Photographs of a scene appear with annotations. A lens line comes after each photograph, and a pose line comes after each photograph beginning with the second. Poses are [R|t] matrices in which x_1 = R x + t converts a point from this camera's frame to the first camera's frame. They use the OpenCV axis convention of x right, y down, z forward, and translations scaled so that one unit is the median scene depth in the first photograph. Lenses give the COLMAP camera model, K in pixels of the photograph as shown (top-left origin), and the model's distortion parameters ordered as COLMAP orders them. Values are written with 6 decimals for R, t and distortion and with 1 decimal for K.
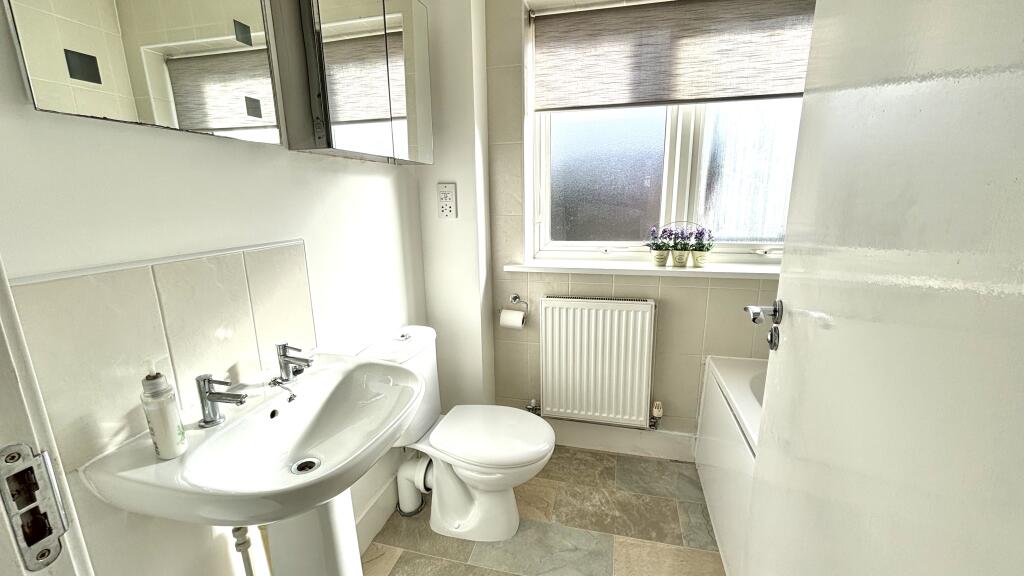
lens RADIAL K [[420.6, 0, 512.0], [0, 420.6, 288.0], [0, 0, 1]] dist [0.000391, 0.000033]
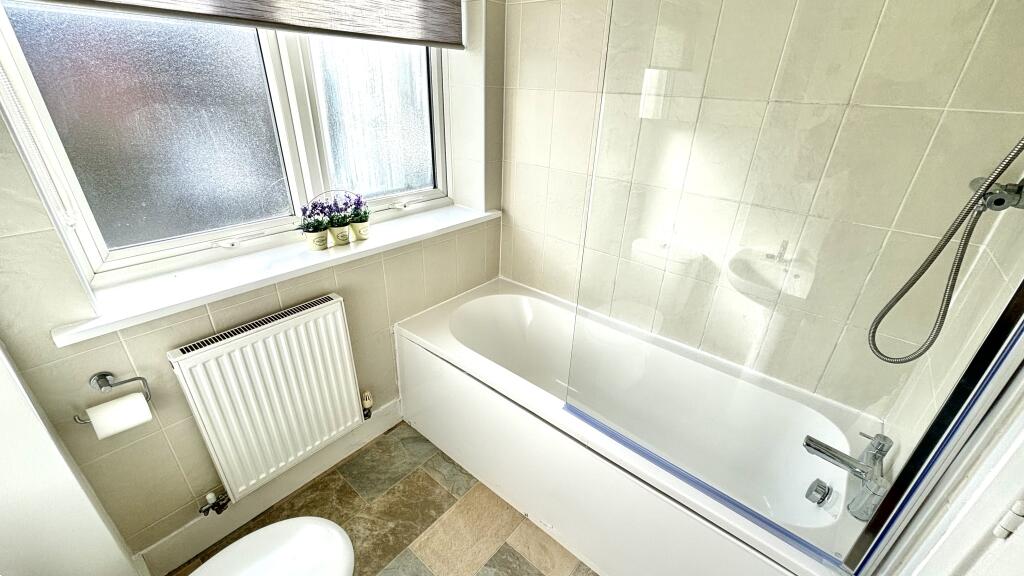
lens RADIAL K [[420.6, 0, 512.0], [0, 420.6, 288.0], [0, 0, 1]] dist [0.000391, 0.000033]
pose [[0.431025, -0.375351, 0.820566, -0.184751], [0.153094, 0.926612, 0.343443, -0.209938], [-0.889258, -0.022409, 0.456857, 0.312383]]
